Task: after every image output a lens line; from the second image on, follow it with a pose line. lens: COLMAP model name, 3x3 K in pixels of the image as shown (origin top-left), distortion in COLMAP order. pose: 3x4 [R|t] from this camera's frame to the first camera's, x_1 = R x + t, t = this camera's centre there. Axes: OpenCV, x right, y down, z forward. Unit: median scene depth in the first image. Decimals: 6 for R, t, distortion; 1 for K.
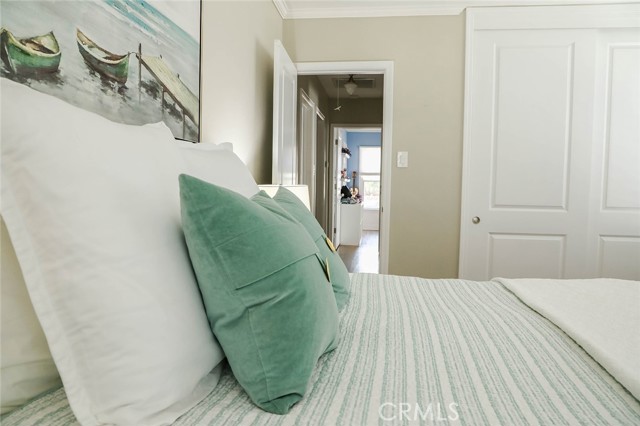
lens RADIAL K [[423.8, 0, 320.0], [0, 423.8, 213.0], [0, 0, 1]] dist [-0.055798, 0.003293]
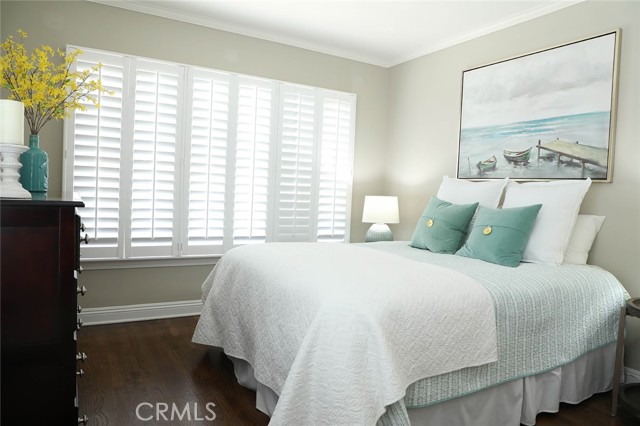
lens RADIAL K [[439.9, 0, 320.0], [0, 439.9, 213.0], [0, 0, 1]] dist [-0.060136, 0.005157]
pose [[-0.782374, -0.021571, -0.622435, 1.821515], [-0.099929, 0.990800, 0.091270, -0.109143], [0.614740, 0.133607, -0.777331, 2.021862]]
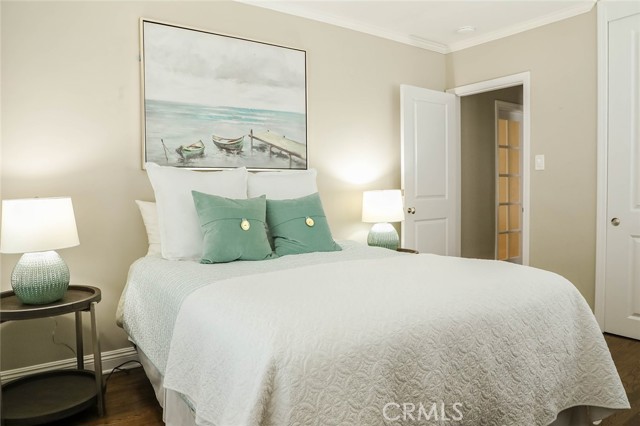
lens RADIAL K [[439.9, 0, 320.0], [0, 439.9, 213.0], [0, 0, 1]] dist [-0.060136, 0.005157]
pose [[0.684041, 0.013405, -0.729320, 1.466549], [-0.023659, 0.999713, -0.003815, 0.038707], [0.729059, 0.019865, 0.684162, -0.318165]]
